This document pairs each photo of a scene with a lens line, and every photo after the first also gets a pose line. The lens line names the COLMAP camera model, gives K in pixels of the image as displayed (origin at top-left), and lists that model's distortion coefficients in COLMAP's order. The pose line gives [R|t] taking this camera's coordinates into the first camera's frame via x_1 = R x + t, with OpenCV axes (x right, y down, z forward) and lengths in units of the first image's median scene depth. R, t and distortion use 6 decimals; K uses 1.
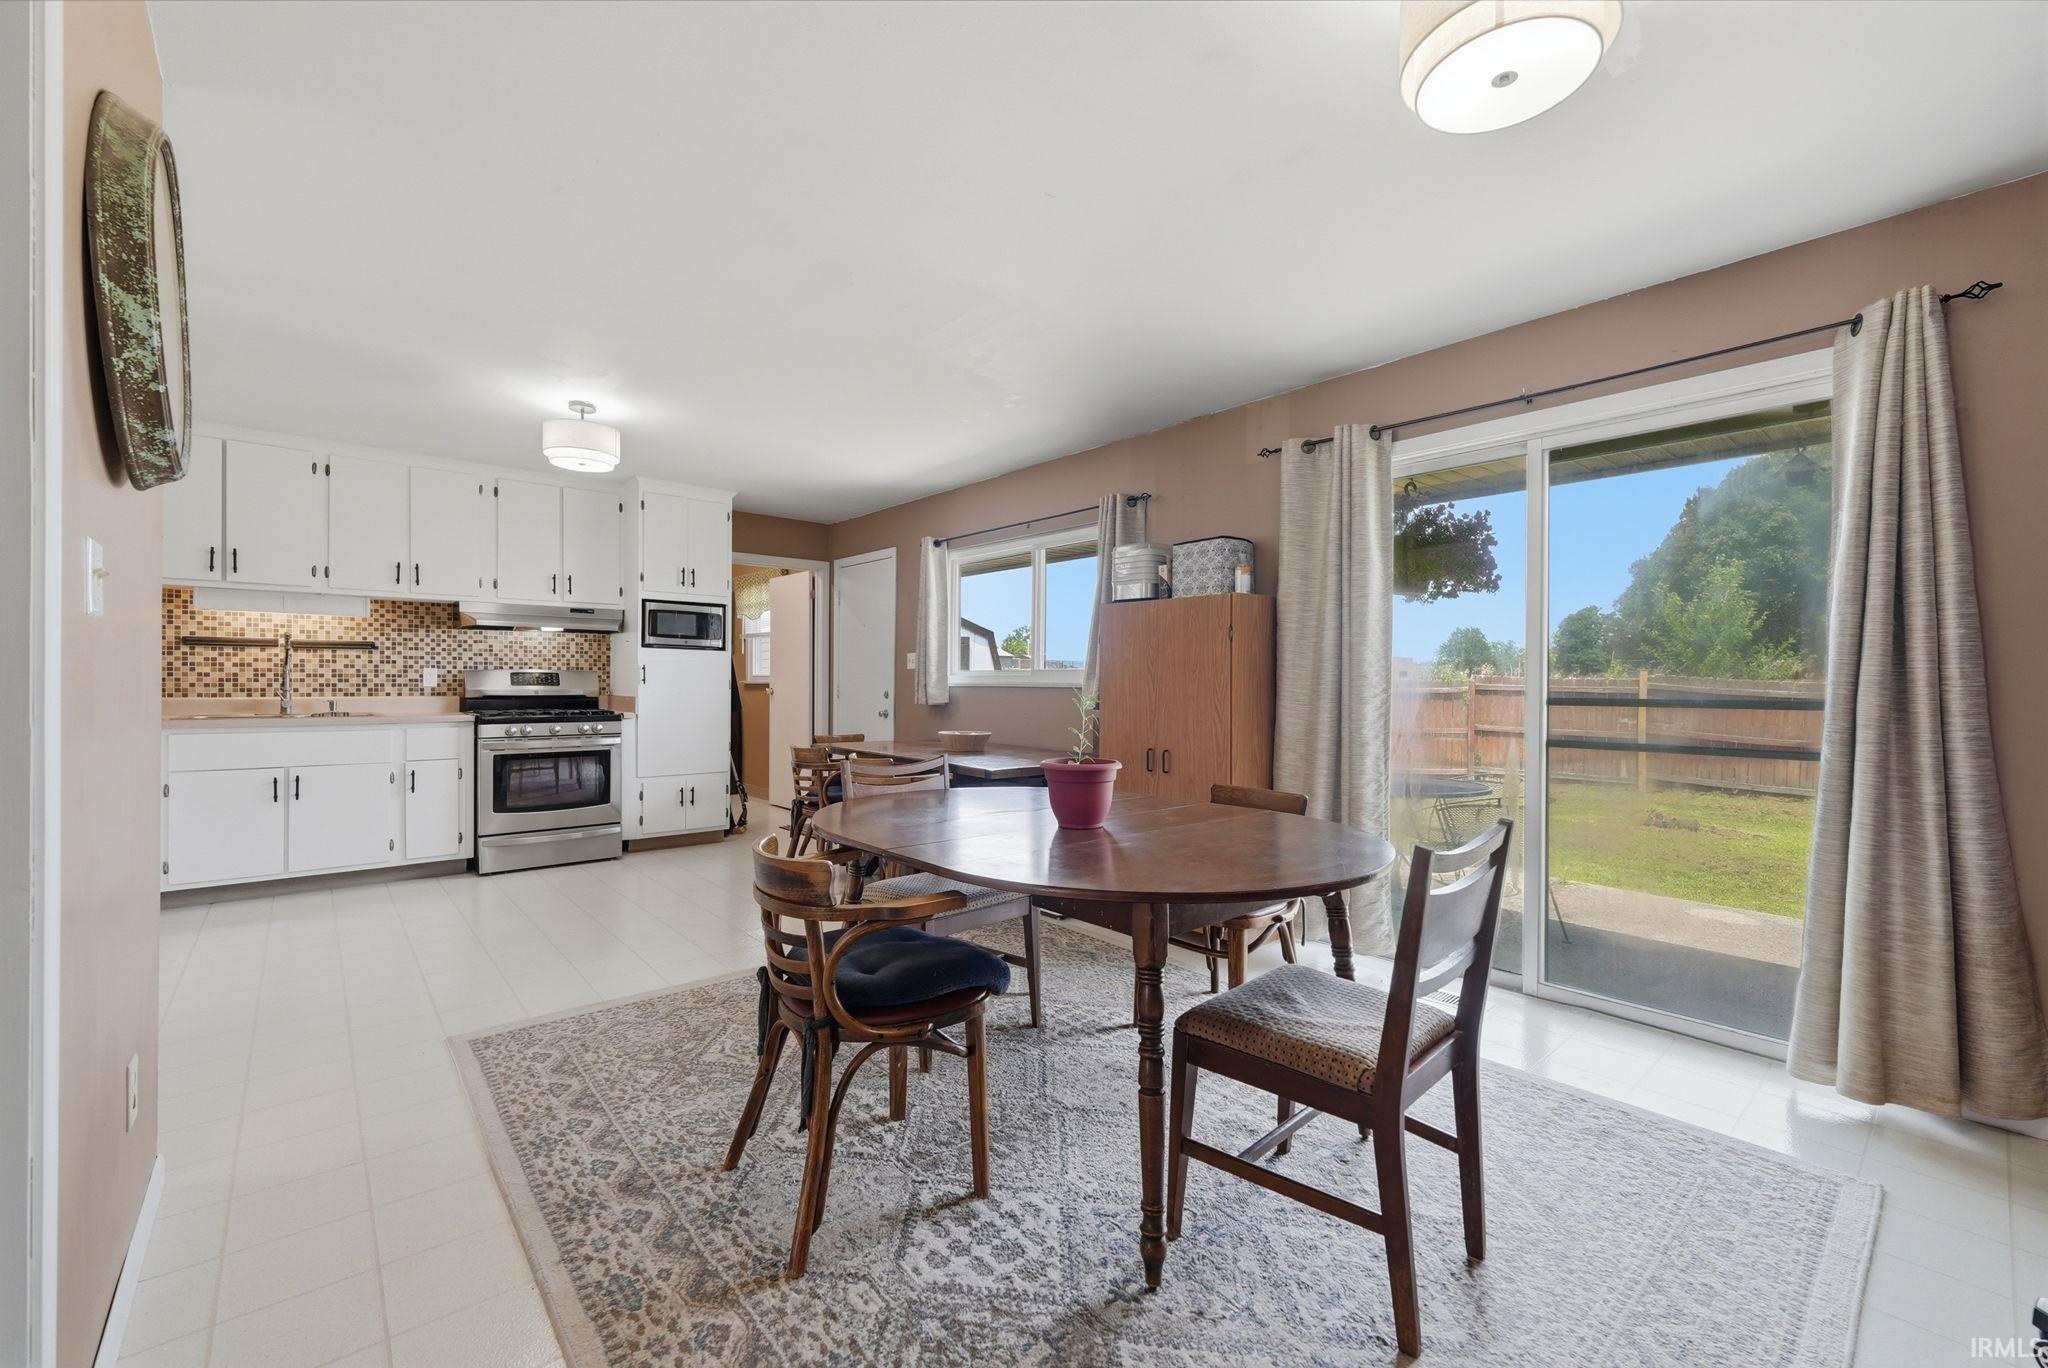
lens RADIAL K [[834.2, 0, 1024.5], [0, 834.2, 686.9], [0, 0, 1]] dist [0.000112, 0.000034]
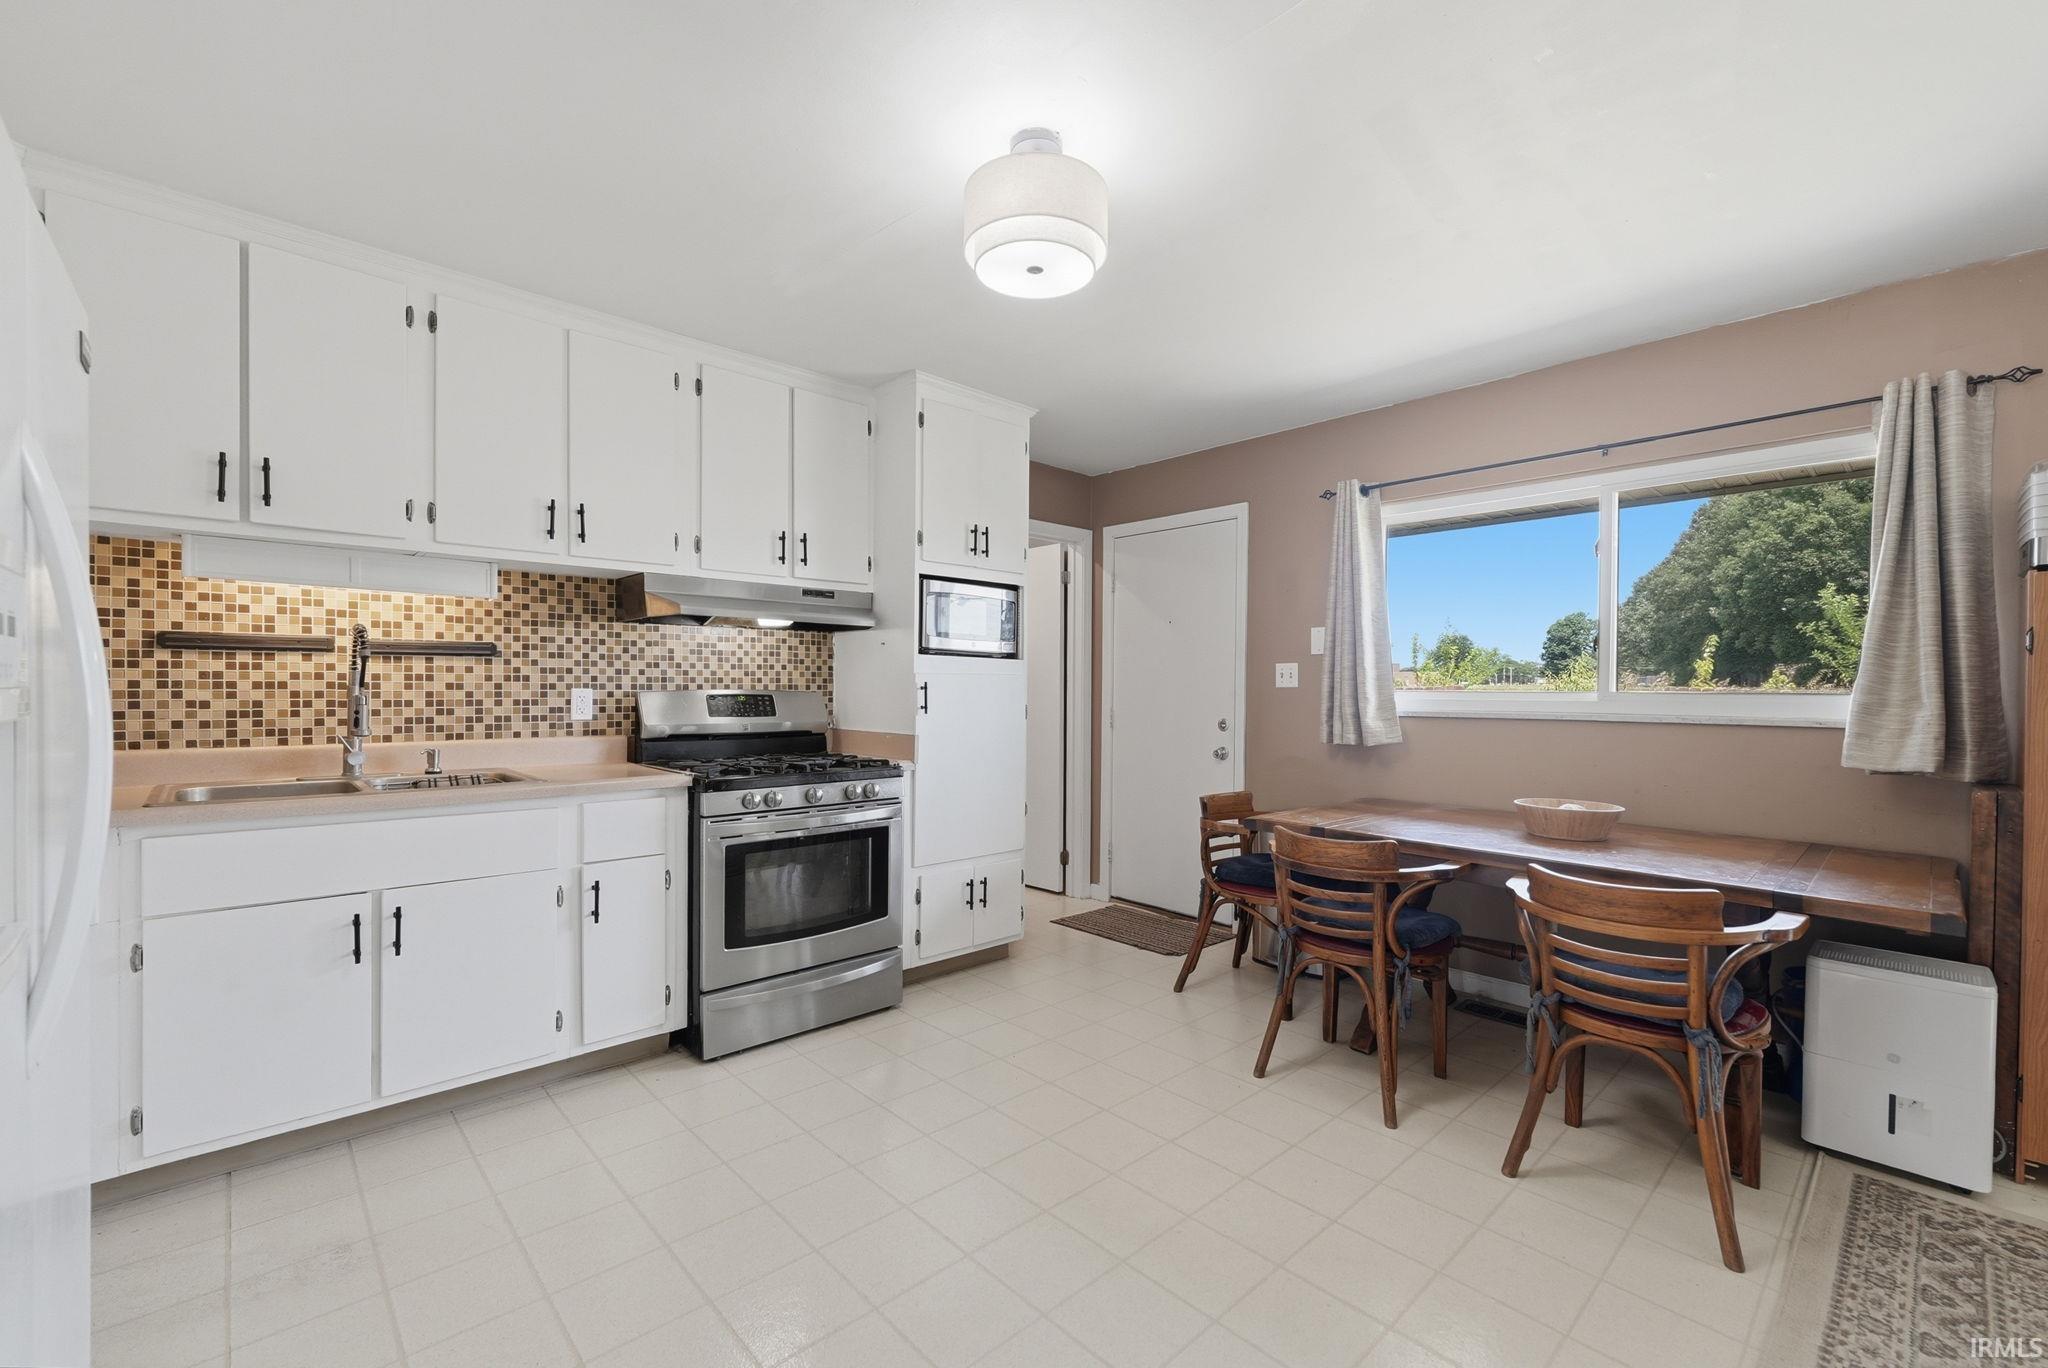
lens RADIAL K [[852.1, 0, 1020.5], [0, 852.1, 696.7], [0, 0, 1]] dist [-0.000714, 0.000094]
pose [[0.999477, 0.000081, 0.032352, -0.449964], [-0.000211, 0.999992, 0.004030, -0.020389], [-0.032351, -0.004034, 0.999468, 0.416239]]
